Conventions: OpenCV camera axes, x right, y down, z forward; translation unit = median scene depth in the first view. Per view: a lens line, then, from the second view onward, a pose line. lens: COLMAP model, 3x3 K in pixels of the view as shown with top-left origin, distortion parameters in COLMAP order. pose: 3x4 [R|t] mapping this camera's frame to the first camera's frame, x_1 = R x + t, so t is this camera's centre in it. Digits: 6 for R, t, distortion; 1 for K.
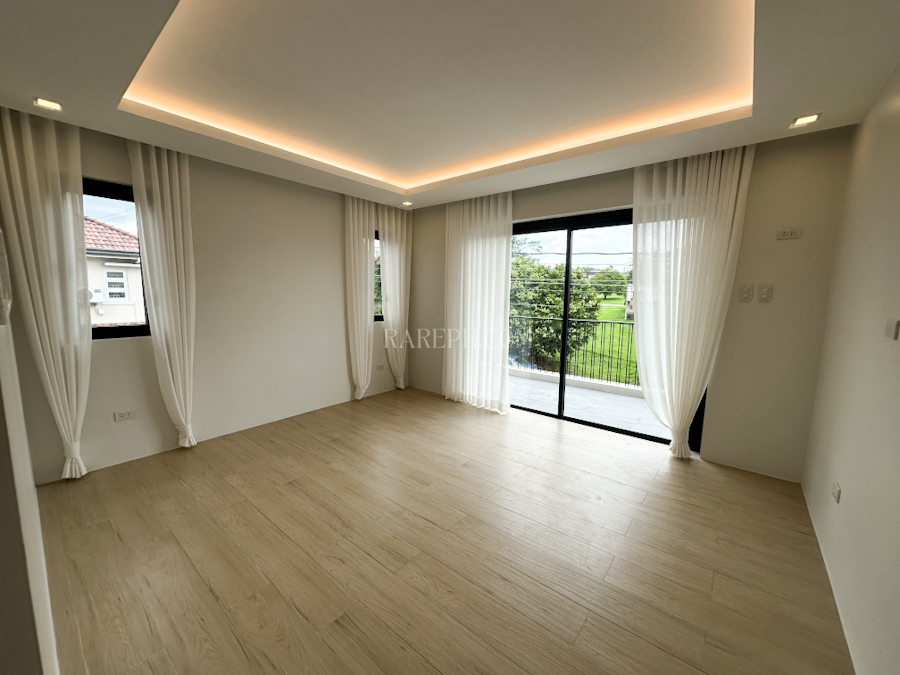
lens RADIAL K [[360.0, 0, 448.8], [0, 360.0, 339.9], [0, 0, 1]] dist [-0.003762, -0.000388]
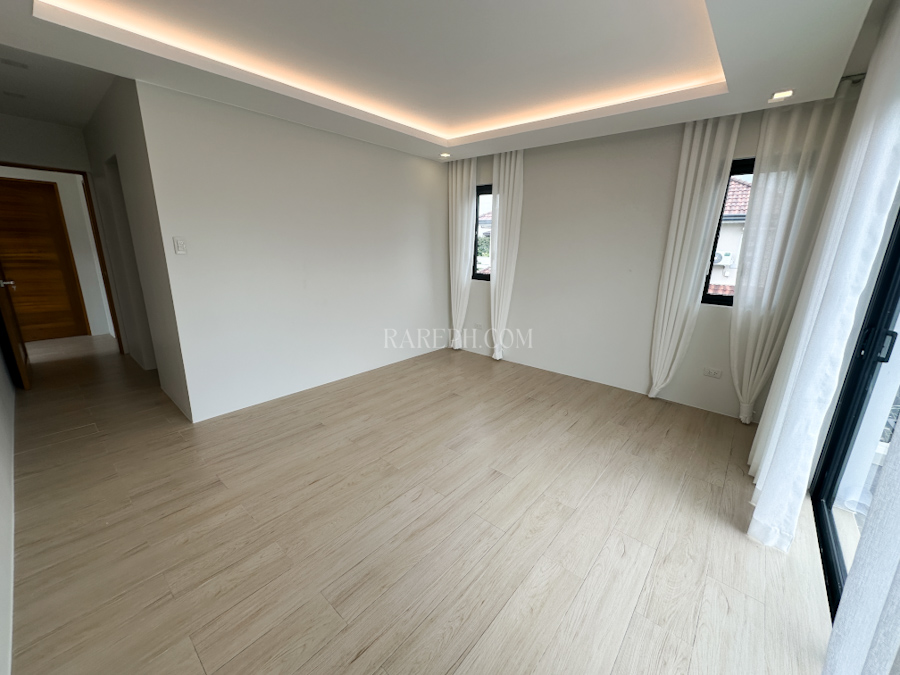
lens RADIAL K [[360.0, 0, 448.8], [0, 360.0, 339.9], [0, 0, 1]] dist [-0.003762, -0.000388]
pose [[-0.025748, 0.243670, -0.969516, 0.709768], [-0.150479, 0.957842, 0.244733, -0.115213], [0.988278, 0.152193, 0.012005, 0.777246]]
